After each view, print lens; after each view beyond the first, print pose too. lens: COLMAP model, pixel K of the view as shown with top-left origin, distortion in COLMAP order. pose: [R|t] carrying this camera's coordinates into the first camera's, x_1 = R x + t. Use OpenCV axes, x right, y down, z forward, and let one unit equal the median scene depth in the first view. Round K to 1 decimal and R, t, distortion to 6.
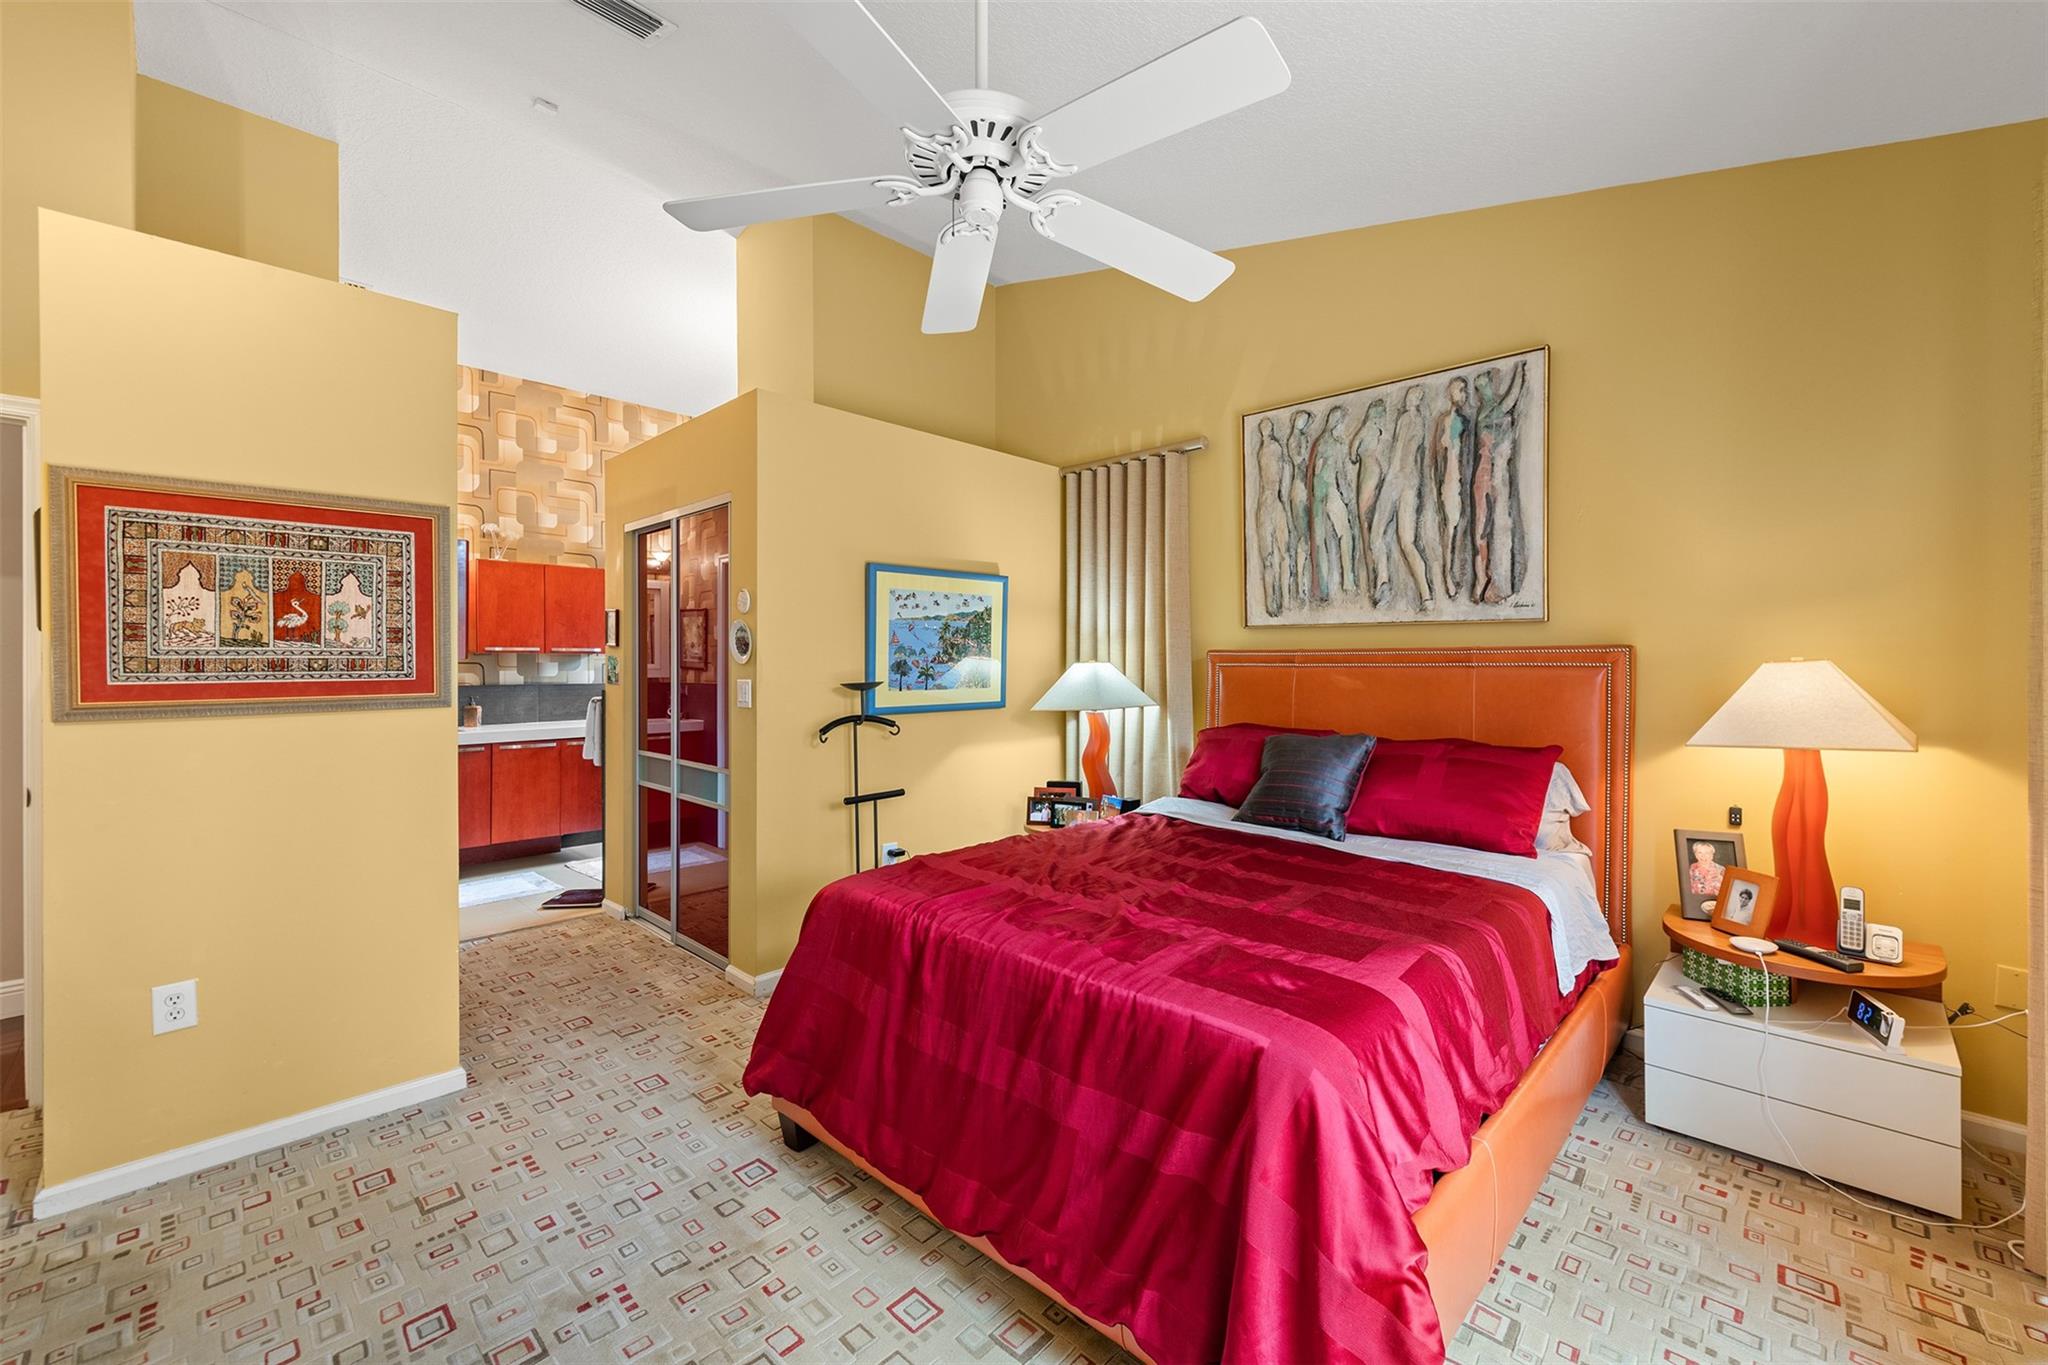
lens RADIAL K [[818.3, 0, 1073.4], [0, 818.3, 674.8], [0, 0, 1]] dist [-0.000920, 0.000038]
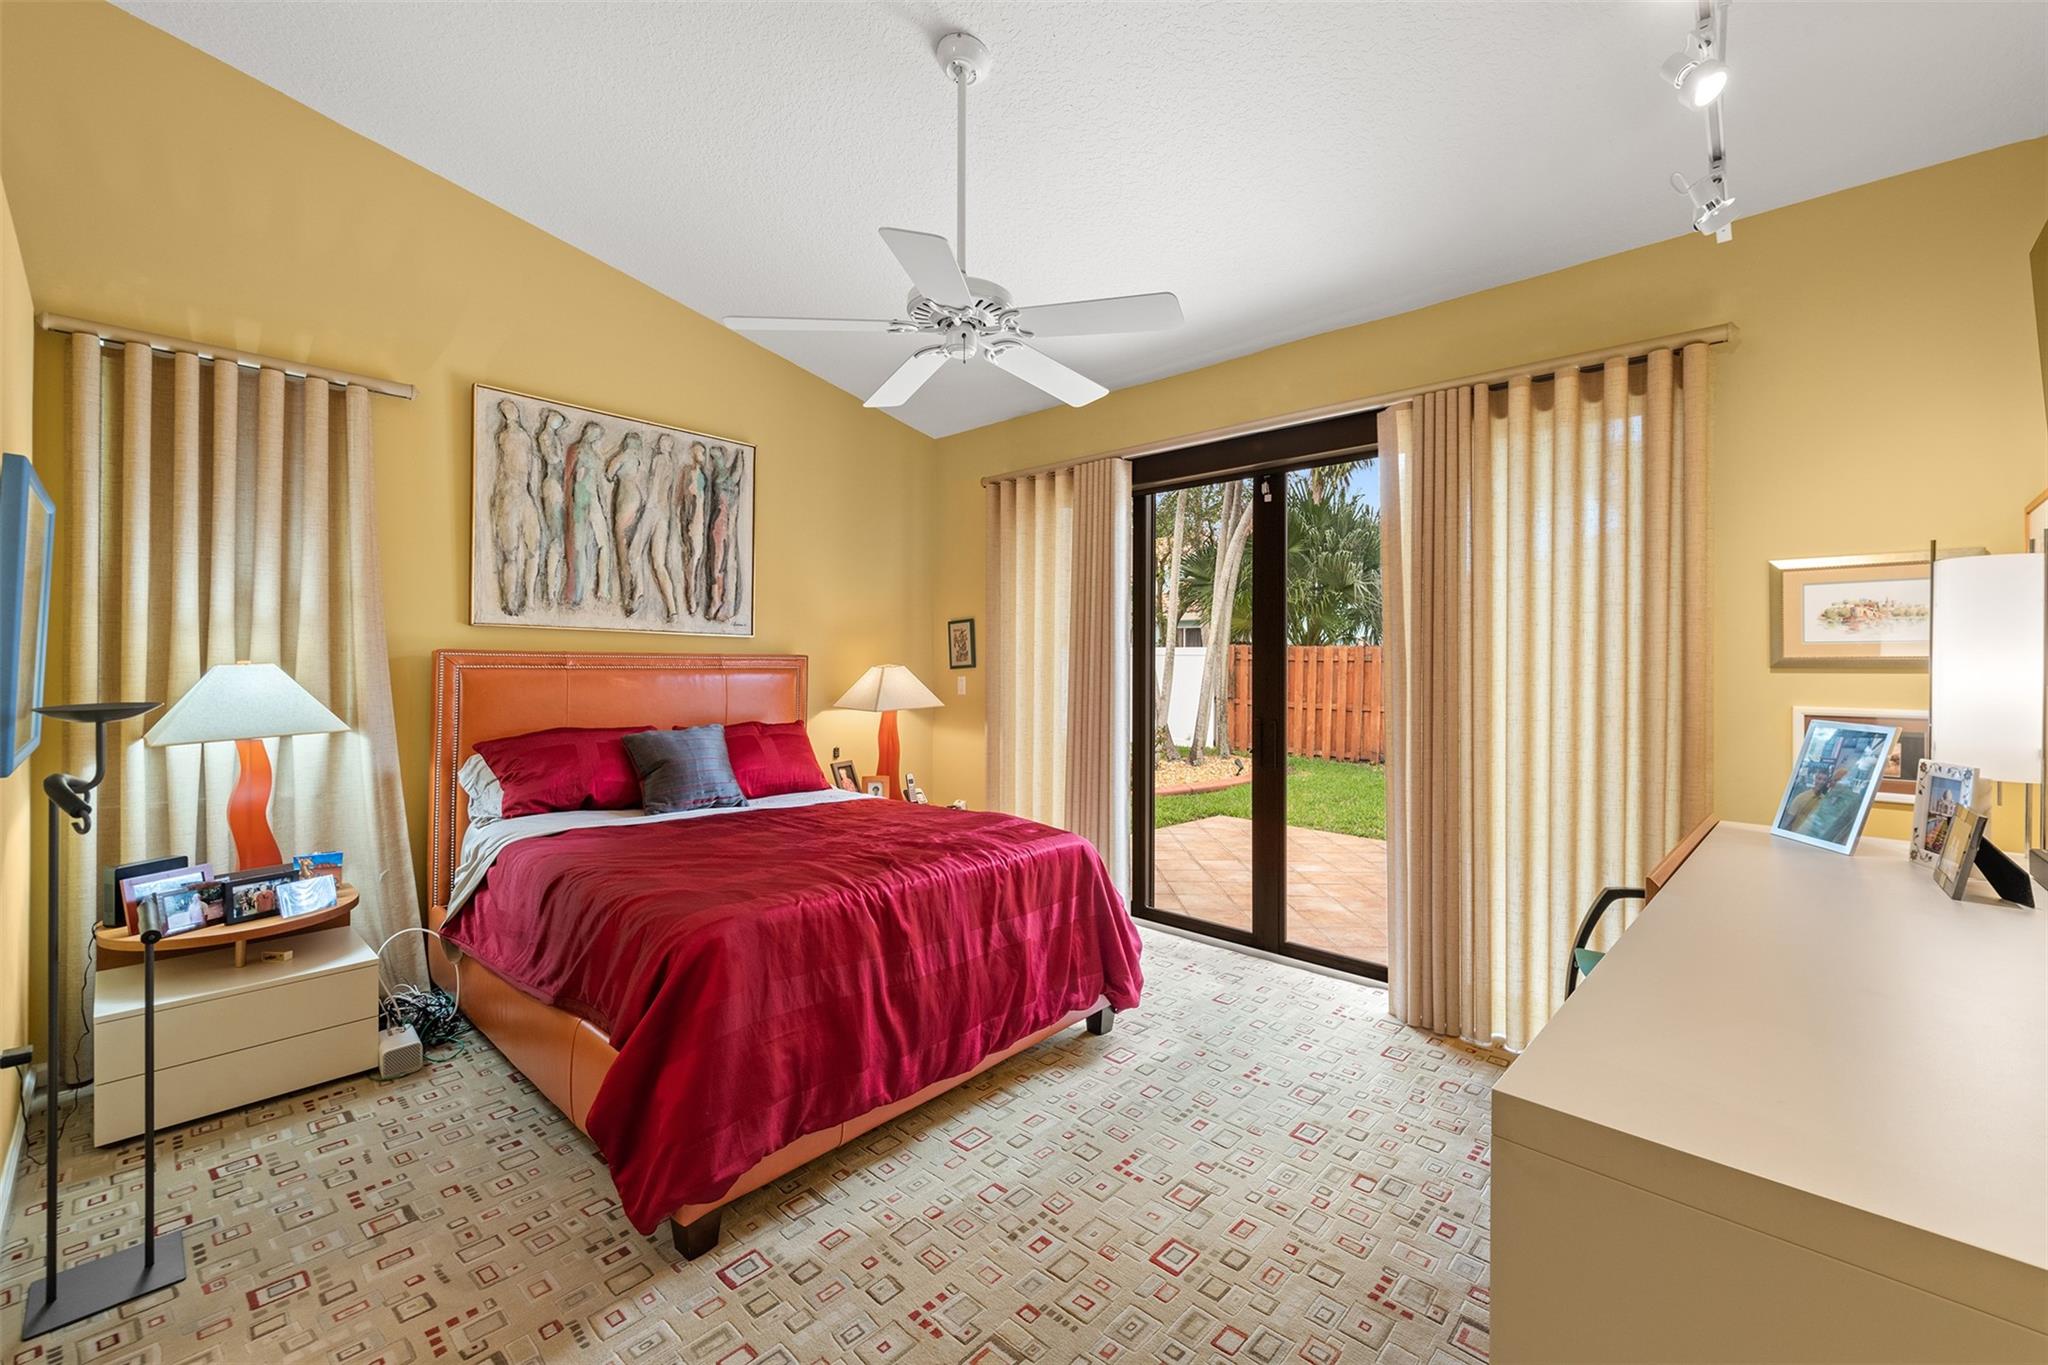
lens RADIAL K [[818.3, 0, 1073.4], [0, 818.3, 674.8], [0, 0, 1]] dist [-0.000920, 0.000038]
pose [[-0.017607, -0.010002, 0.999795, -0.764810], [0.006180, 0.999930, 0.010112, -0.009704], [-0.999826, 0.006357, -0.017544, 0.413335]]
